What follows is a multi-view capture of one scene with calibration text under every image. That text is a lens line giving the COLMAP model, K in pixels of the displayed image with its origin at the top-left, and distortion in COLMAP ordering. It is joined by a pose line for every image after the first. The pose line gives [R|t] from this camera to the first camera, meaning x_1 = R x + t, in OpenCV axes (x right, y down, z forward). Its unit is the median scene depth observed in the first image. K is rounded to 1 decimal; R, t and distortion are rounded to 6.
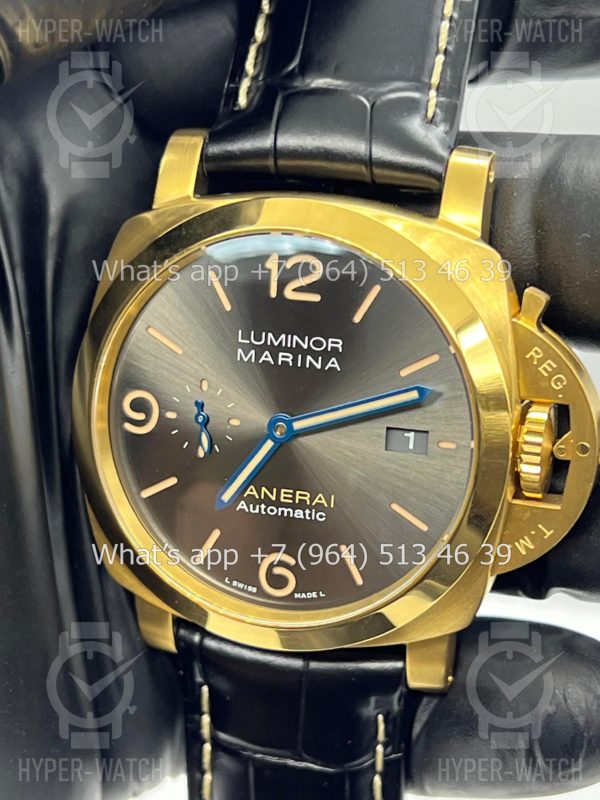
lens RADIAL K [[1831.1, 0, 300.0], [0, 1831.1, 400.0], [0, 0, 1]] dist [0.178971, 0.116596]
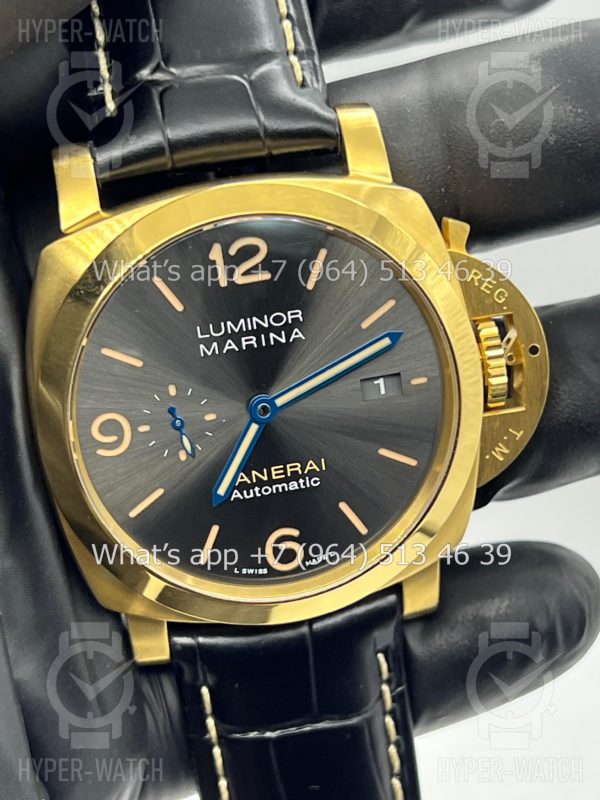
lens RADIAL K [[1831.1, 0, 300.0], [0, 1831.1, 400.0], [0, 0, 1]] dist [0.178971, 0.116596]
pose [[0.886018, -0.268073, 0.378298, -0.373109], [0.260362, 0.962788, 0.072462, -0.057436], [-0.383646, 0.034292, 0.922843, 0.051979]]
